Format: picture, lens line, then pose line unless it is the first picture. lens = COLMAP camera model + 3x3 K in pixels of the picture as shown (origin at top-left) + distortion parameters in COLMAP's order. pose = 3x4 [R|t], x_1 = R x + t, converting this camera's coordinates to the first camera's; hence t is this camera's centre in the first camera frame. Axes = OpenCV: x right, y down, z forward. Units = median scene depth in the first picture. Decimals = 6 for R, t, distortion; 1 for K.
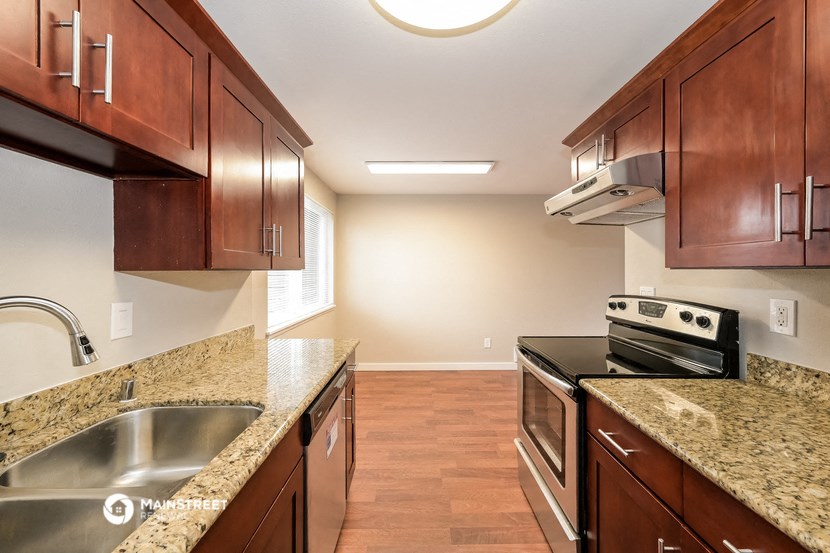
lens RADIAL K [[330.3, 0, 420.9], [0, 330.3, 270.1], [0, 0, 1]] dist [0.001156, -0.000001]
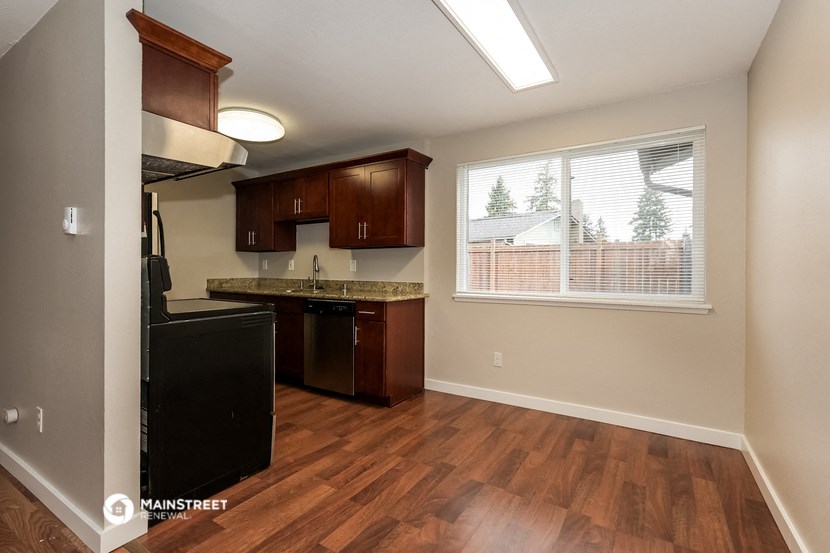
lens RADIAL K [[387.4, 0, 415.7], [0, 387.4, 272.4], [0, 0, 1]] dist [0.001522, 0.000193]
pose [[-0.549014, 0.005597, -0.835795, 1.273685], [-0.003097, 0.999957, 0.008730, 0.131507], [0.835808, 0.007382, -0.548973, 2.499279]]
